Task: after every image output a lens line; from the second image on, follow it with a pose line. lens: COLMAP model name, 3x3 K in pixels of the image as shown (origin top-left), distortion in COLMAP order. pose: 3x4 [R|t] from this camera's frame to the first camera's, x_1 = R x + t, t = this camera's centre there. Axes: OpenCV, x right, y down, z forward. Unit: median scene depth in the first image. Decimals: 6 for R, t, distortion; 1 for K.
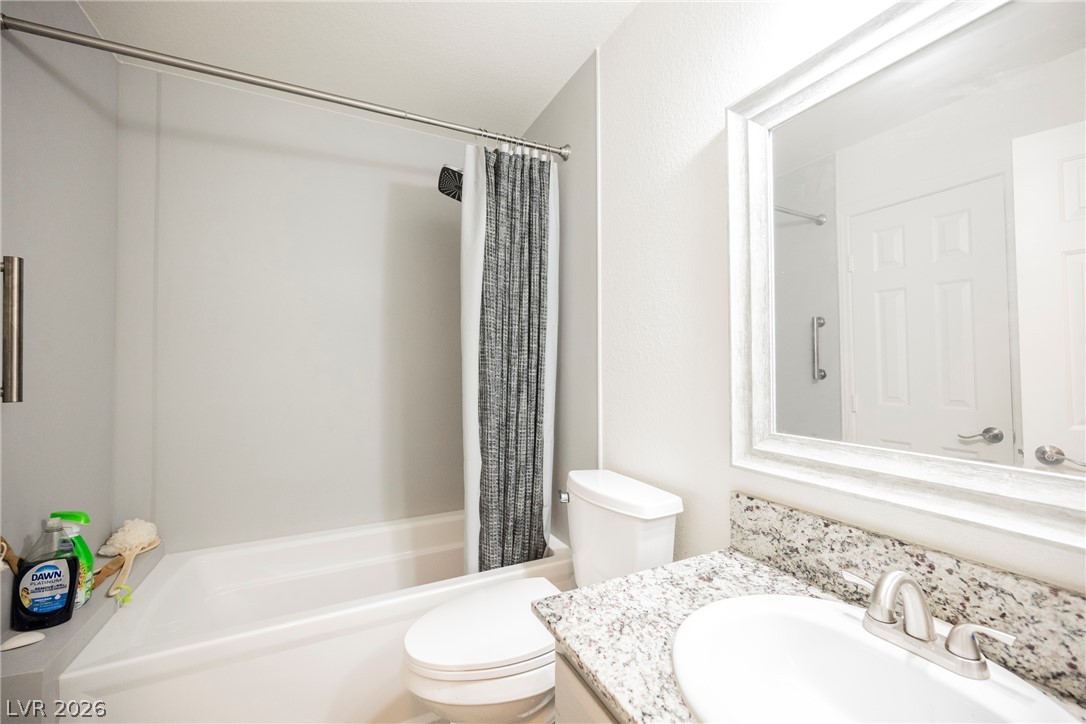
lens RADIAL K [[434.4, 0, 543.2], [0, 434.4, 359.6], [0, 0, 1]] dist [-0.002146, -0.000096]
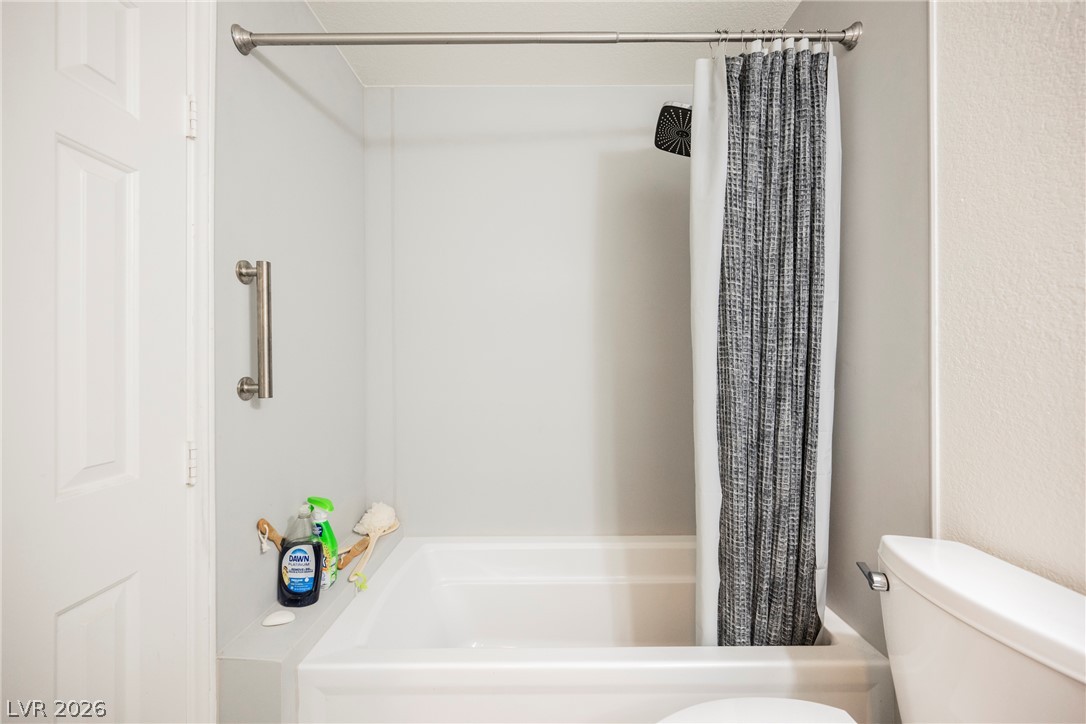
lens RADIAL K [[426.6, 0, 551.2], [0, 426.6, 361.6], [0, 0, 1]] dist [0.001201, 0.000044]
pose [[0.899792, -0.001220, -0.436317, -0.086233], [0.010460, 0.999769, 0.018775, -0.002726], [0.436193, -0.021457, 0.899597, 0.237969]]
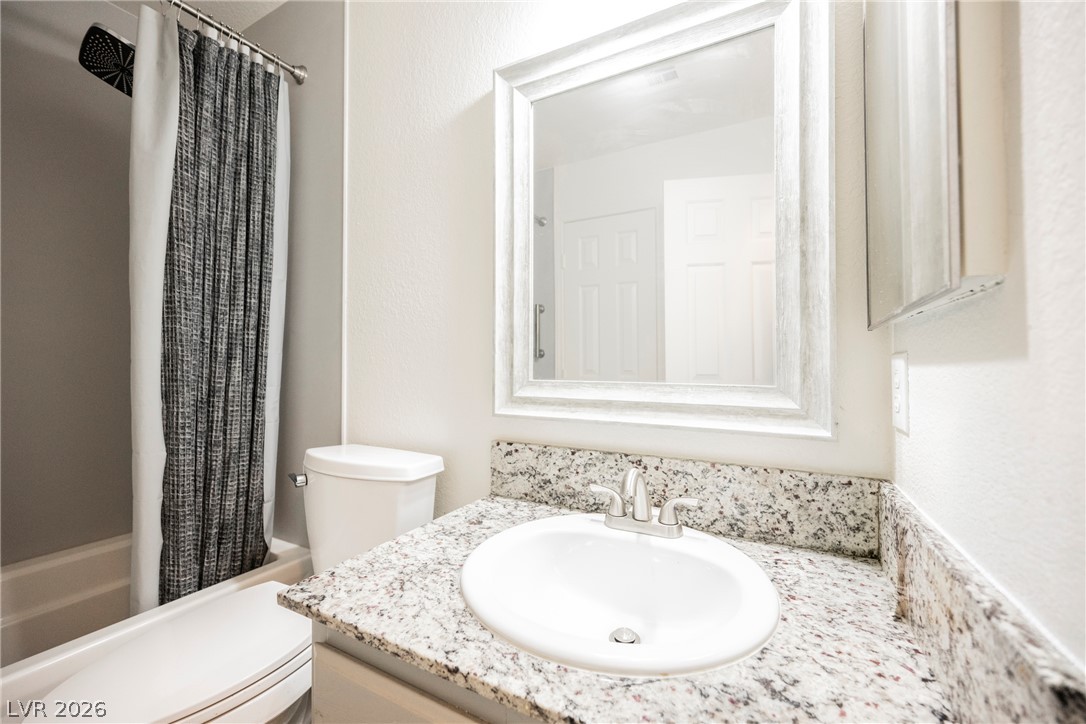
lens RADIAL K [[434.4, 0, 543.2], [0, 434.4, 359.6], [0, 0, 1]] dist [-0.002146, -0.000096]
pose [[0.818311, 0.010879, 0.574673, -0.043751], [-0.016634, 0.999850, 0.004759, 0.064939], [-0.574535, -0.013453, 0.818370, 0.049575]]
